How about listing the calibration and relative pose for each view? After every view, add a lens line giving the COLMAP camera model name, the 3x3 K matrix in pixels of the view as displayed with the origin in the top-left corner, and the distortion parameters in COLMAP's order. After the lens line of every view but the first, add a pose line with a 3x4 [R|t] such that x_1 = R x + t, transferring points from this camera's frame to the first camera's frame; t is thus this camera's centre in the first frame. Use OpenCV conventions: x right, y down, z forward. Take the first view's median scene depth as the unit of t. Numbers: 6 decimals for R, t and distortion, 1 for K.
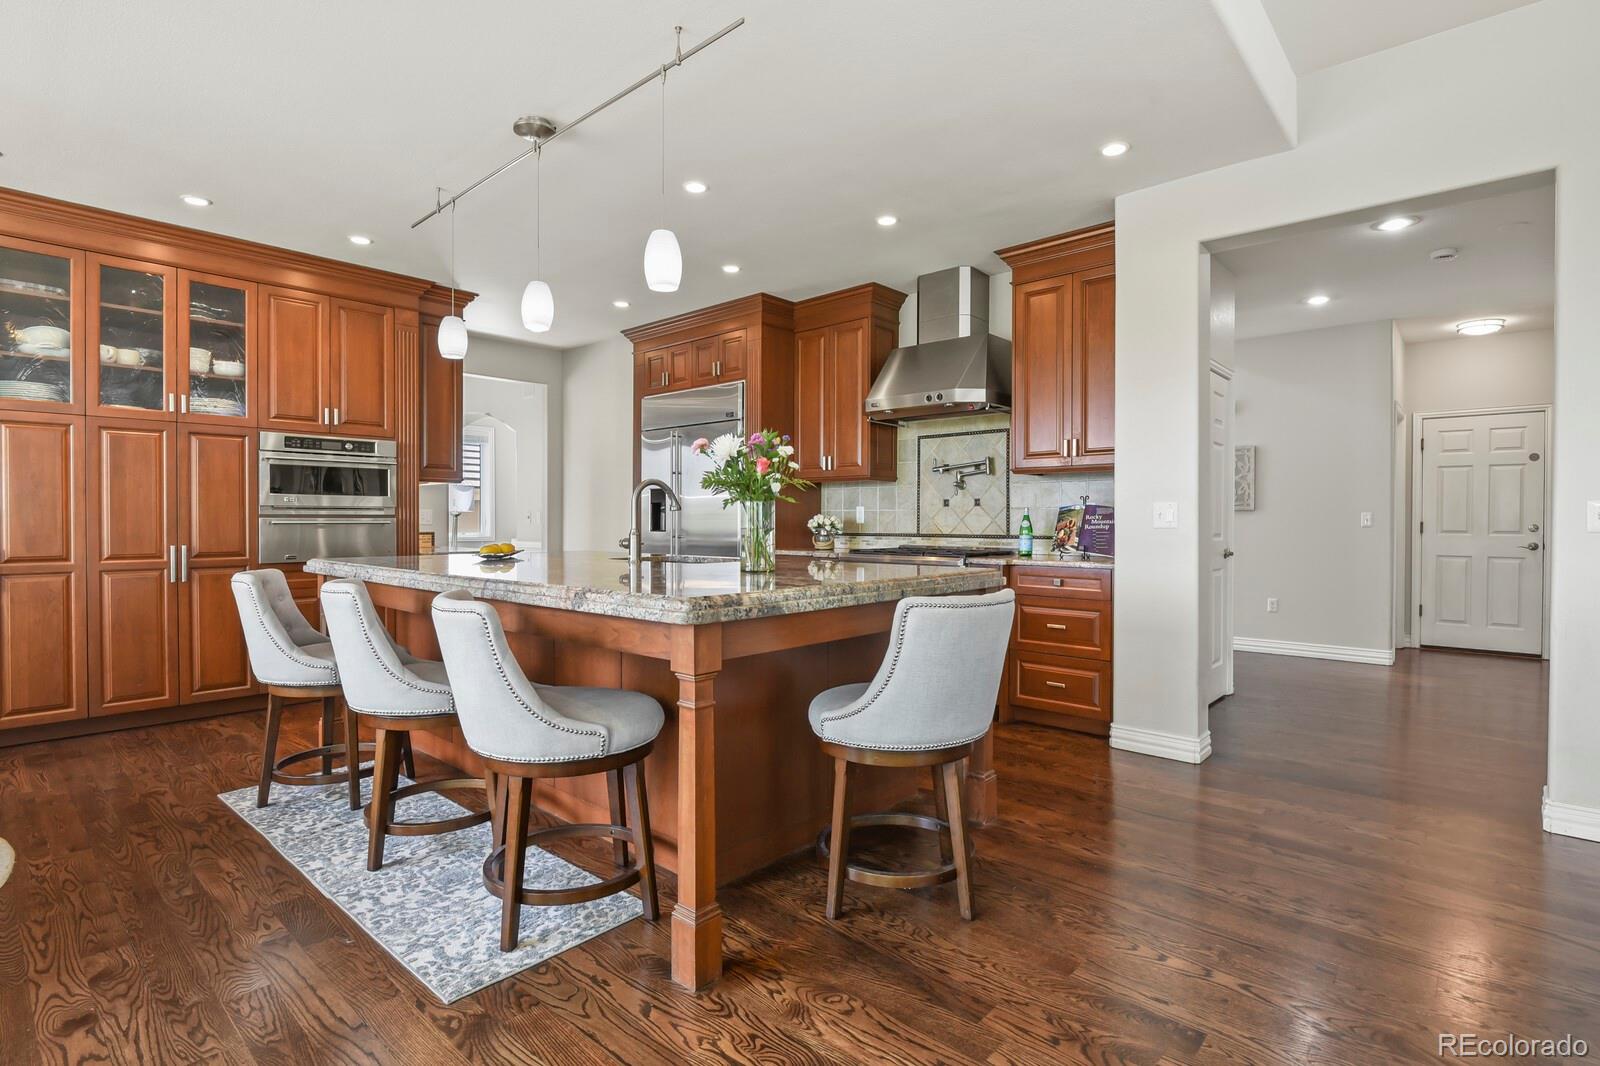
lens RADIAL K [[780.9, 0, 806.5], [0, 780.9, 527.6], [0, 0, 1]] dist [-0.013185, -0.000981]
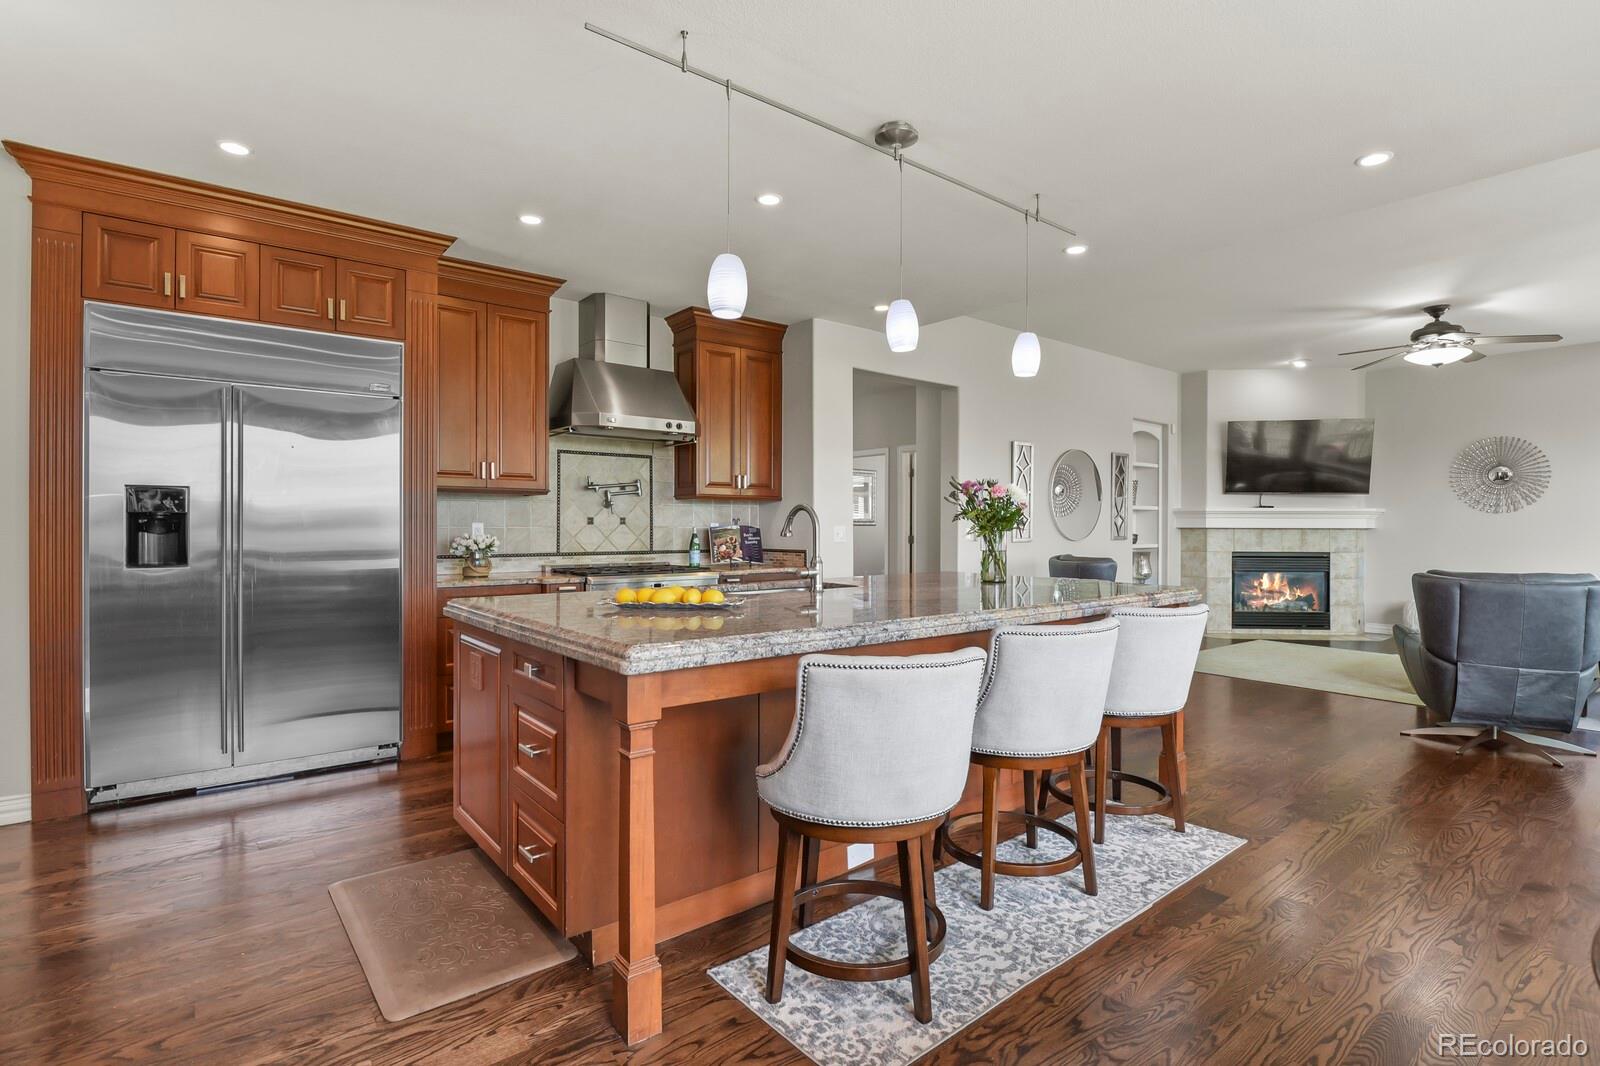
lens RADIAL K [[780.9, 0, 806.5], [0, 780.9, 527.6], [0, 0, 1]] dist [-0.013185, -0.000981]
pose [[0.156650, -0.004127, 0.987646, -0.849747], [0.007719, 0.999966, 0.002954, -0.026361], [-0.987624, 0.007160, 0.156677, 0.629516]]
